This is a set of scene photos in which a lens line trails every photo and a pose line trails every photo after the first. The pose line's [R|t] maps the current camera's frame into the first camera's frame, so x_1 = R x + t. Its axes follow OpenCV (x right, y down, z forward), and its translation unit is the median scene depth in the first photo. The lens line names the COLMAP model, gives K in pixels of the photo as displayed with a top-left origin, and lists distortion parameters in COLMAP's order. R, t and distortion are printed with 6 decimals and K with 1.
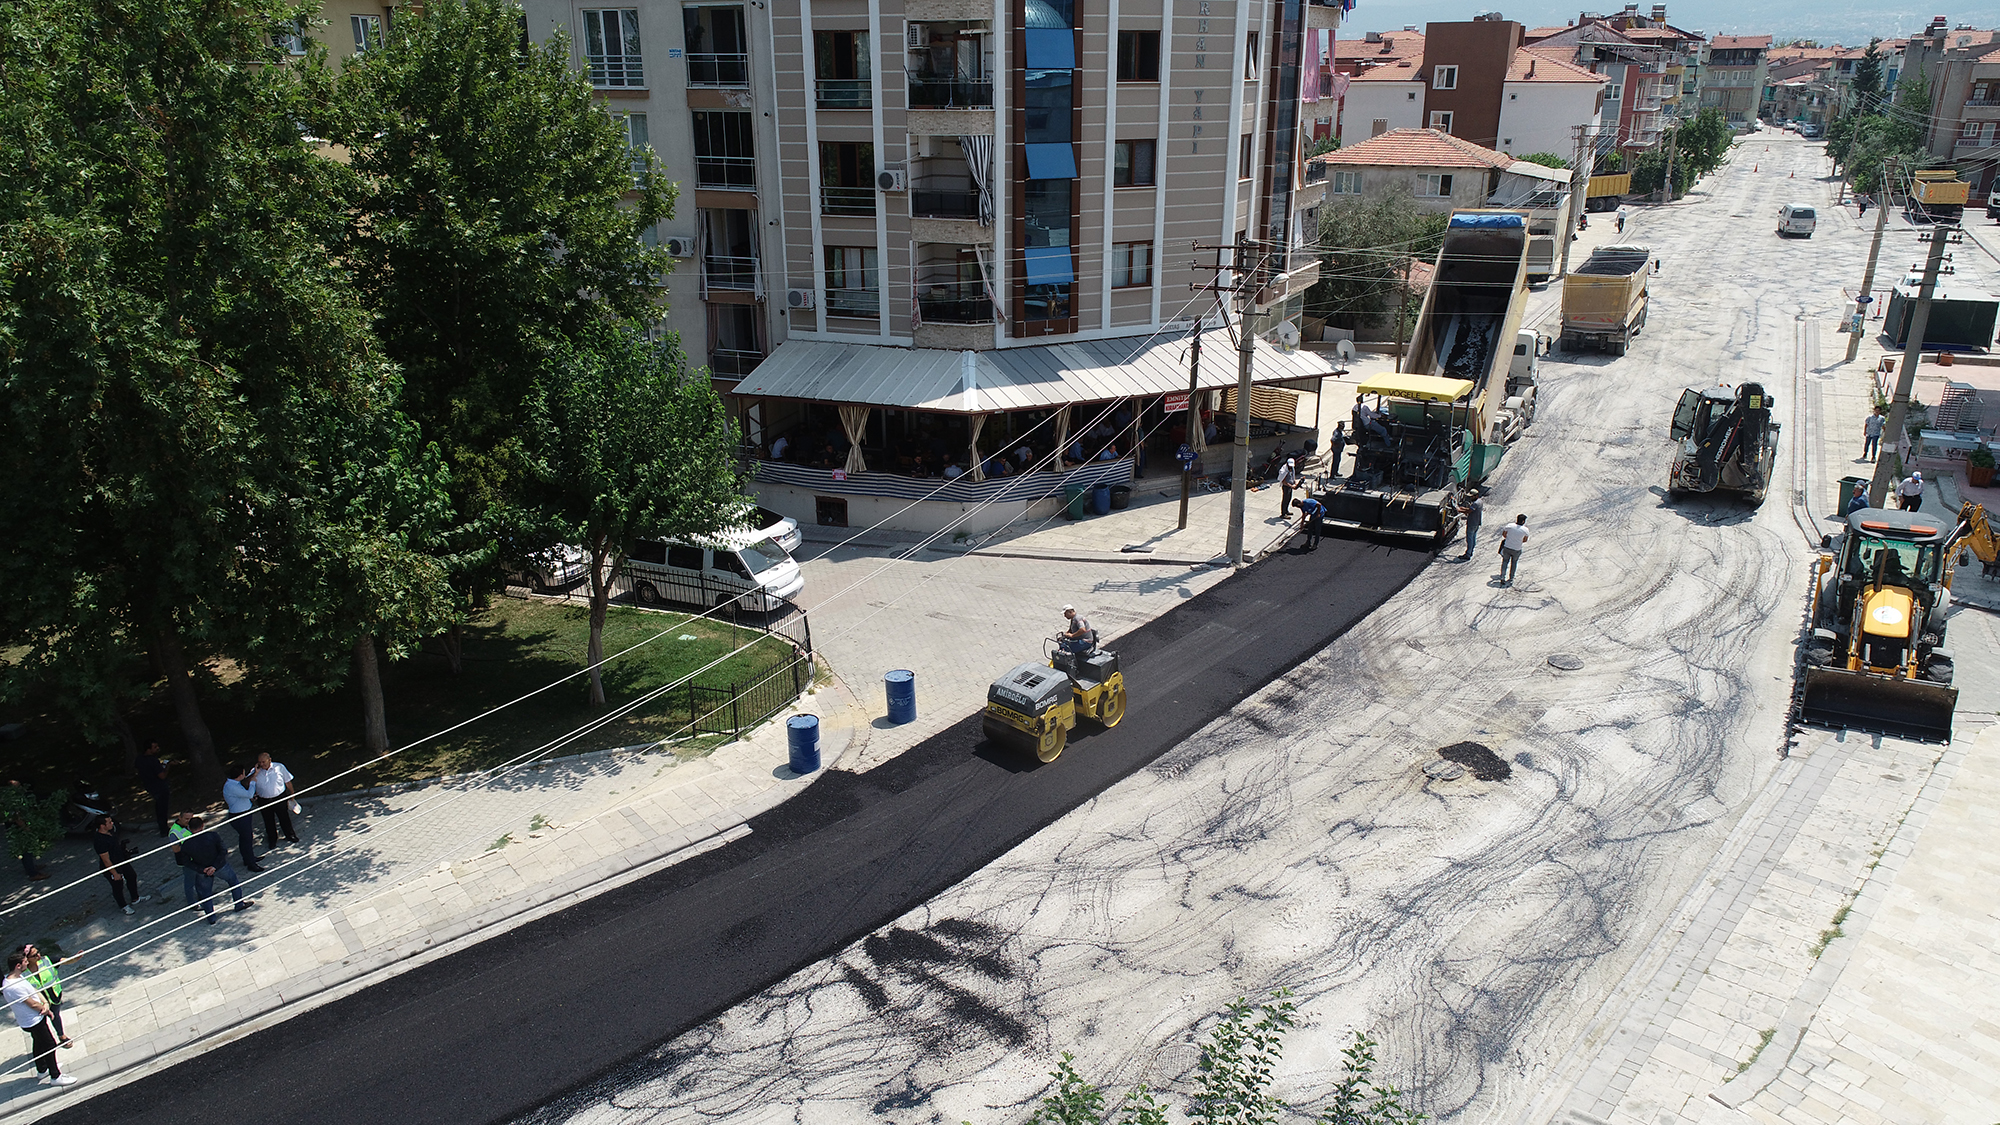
lens RADIAL K [[1361.9, 0, 1000.2], [0, 1361.9, 563.9], [0, 0, 1]] dist [0.000638, -0.000343]
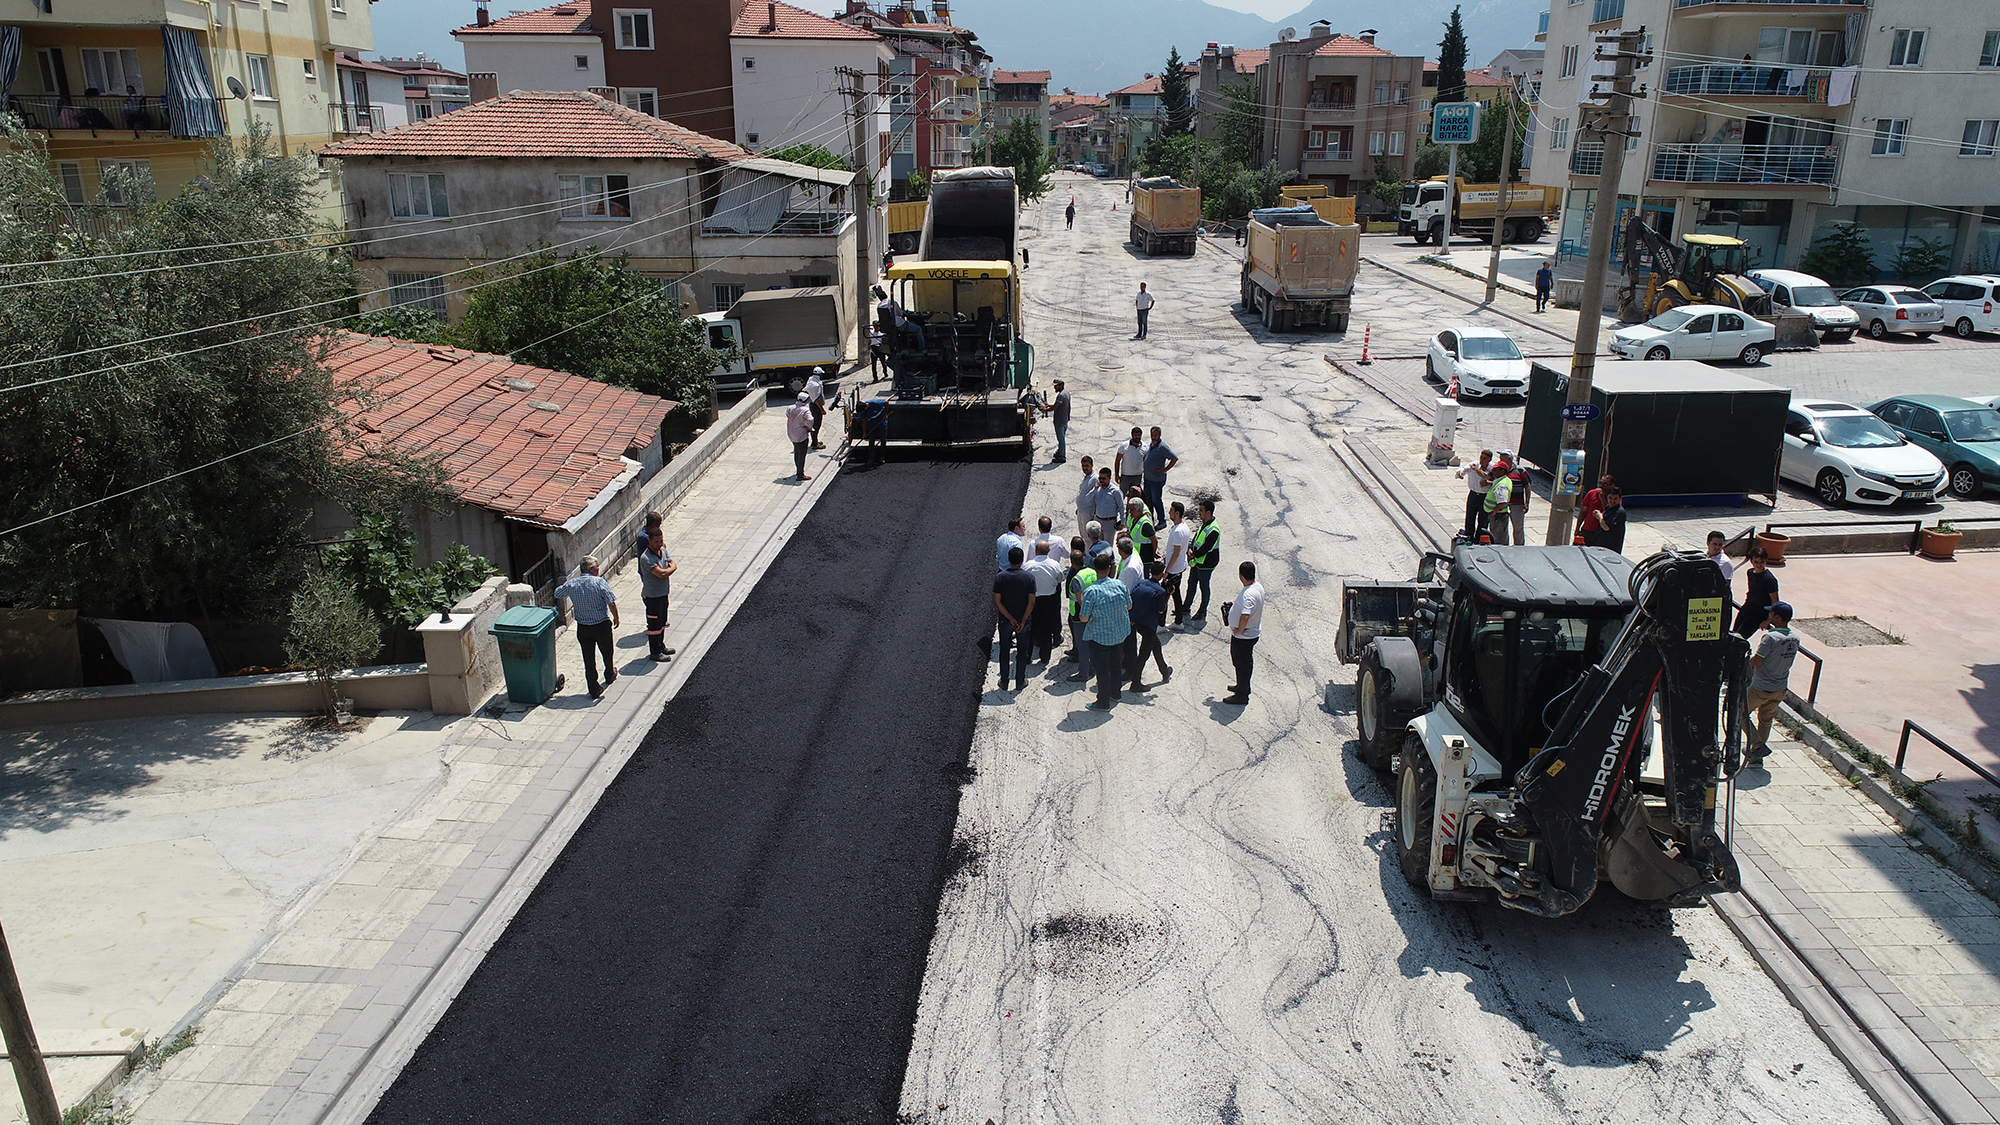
lens RADIAL K [[1361.9, 0, 999.5], [0, 1361.9, 563.1], [0, 0, 1]] dist [0.000638, -0.000343]
pose [[0.891551, -0.129455, 0.434025, 0.182522], [0.149689, 0.988653, -0.012602, -0.099094], [-0.427469, 0.076205, 0.900813, 0.420705]]
